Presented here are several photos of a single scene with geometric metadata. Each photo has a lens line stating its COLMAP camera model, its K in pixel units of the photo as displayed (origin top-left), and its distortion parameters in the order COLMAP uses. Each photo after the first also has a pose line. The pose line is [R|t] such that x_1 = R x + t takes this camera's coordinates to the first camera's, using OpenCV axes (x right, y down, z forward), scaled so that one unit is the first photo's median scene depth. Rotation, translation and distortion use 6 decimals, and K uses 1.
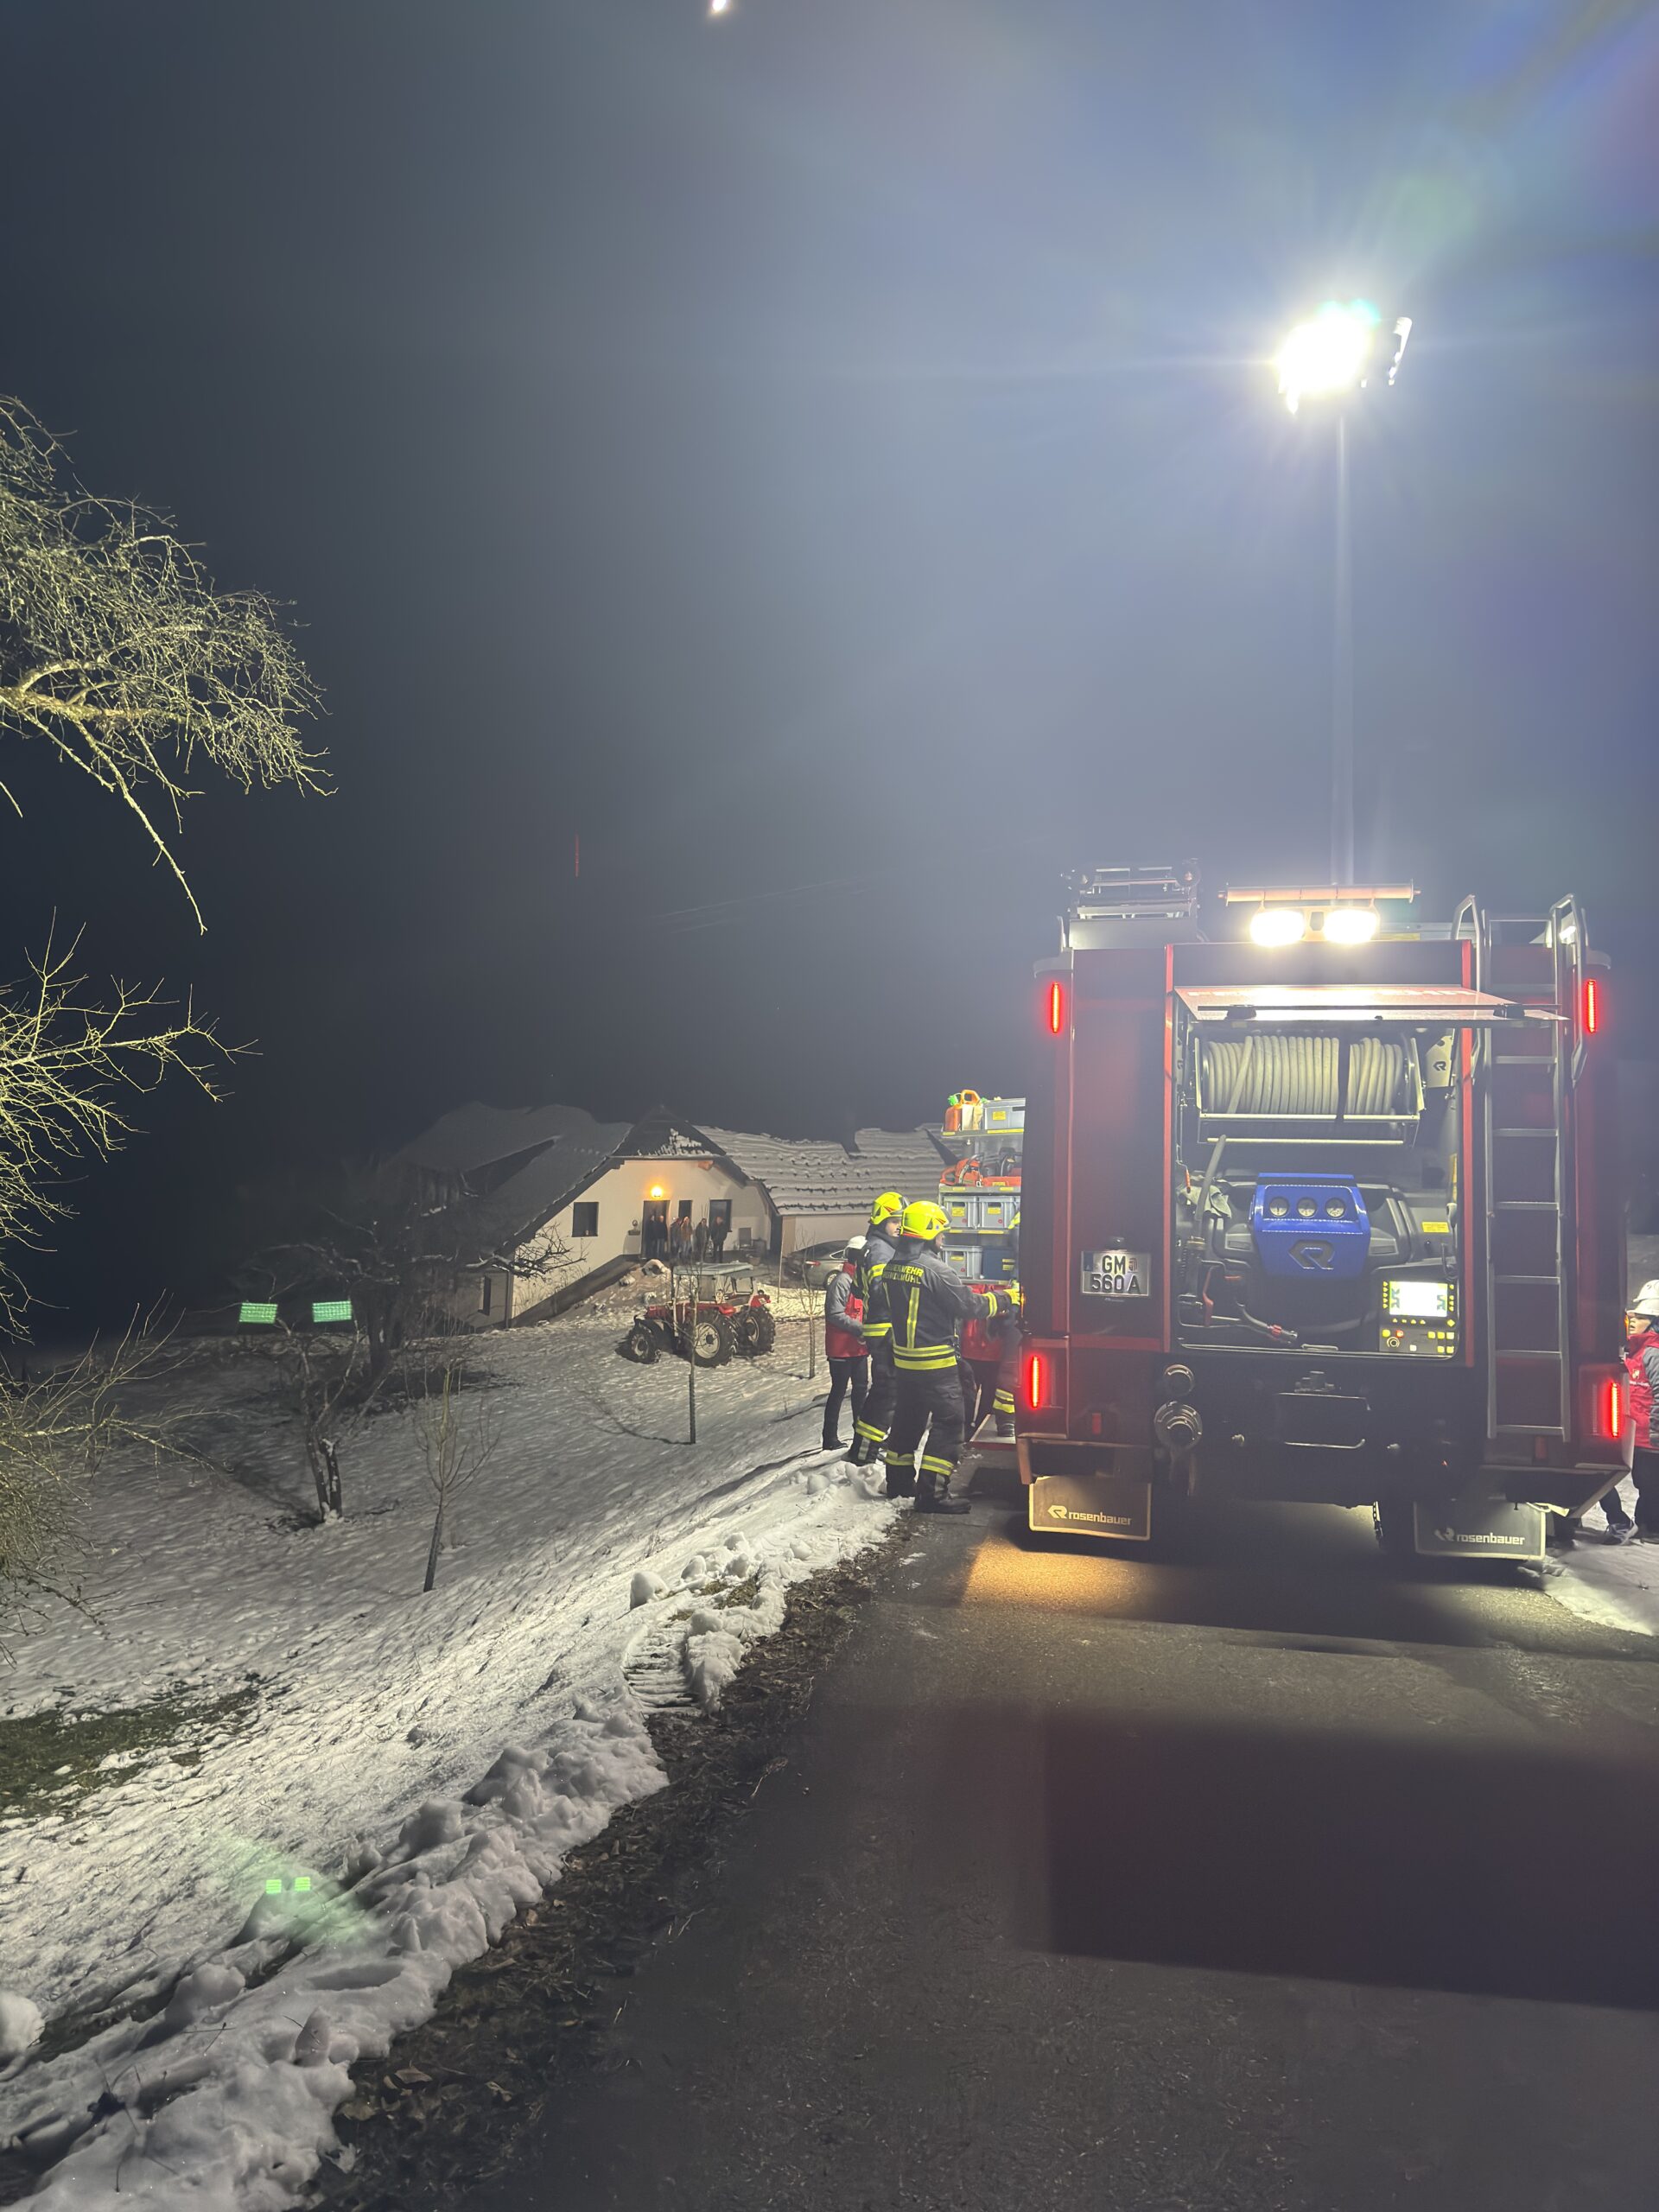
lens RADIAL K [[1535.7, 0, 831.3], [0, 1535.7, 1108.4], [0, 0, 1]] dist [0.051835, 0.000267]
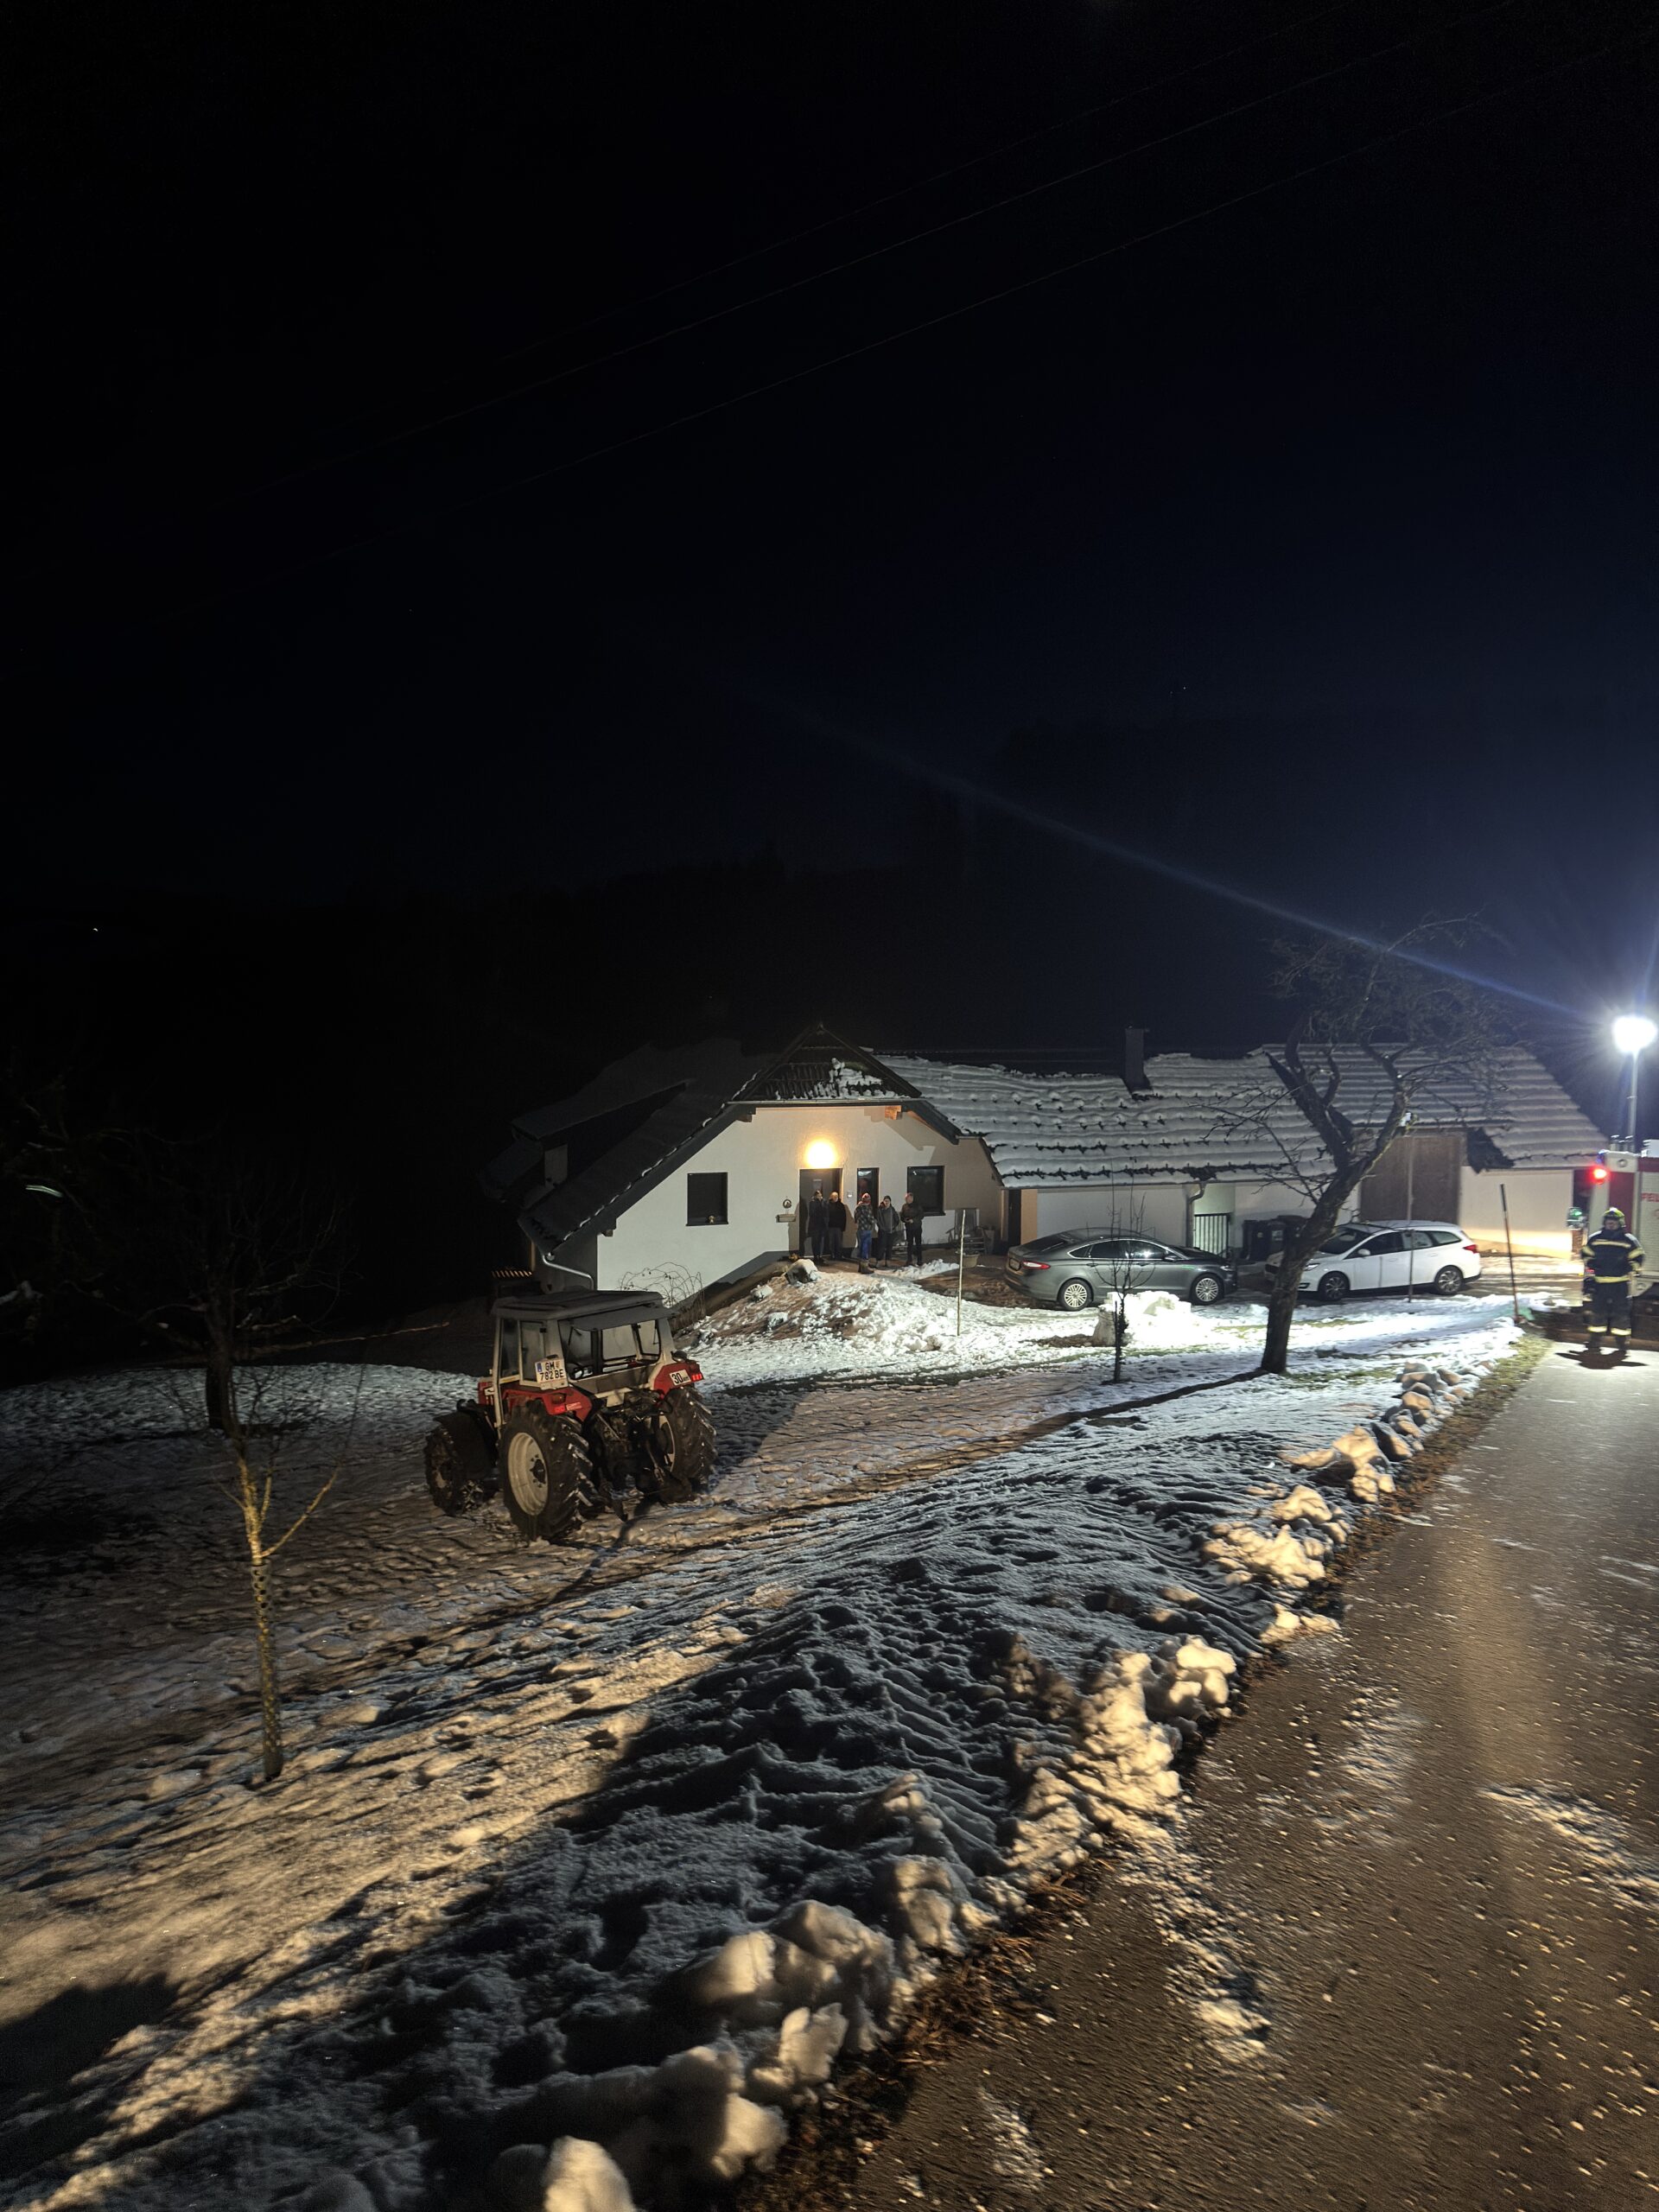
lens RADIAL K [[1535.7, 0, 826.5], [0, 1535.7, 1102.5], [0, 0, 1]] dist [0.051835, 0.000267]
pose [[0.959706, -0.032244, -0.279150, 0.073404], [0.034569, 0.999396, 0.003409, 0.029096], [0.278872, -0.012922, 0.960241, 0.366496]]
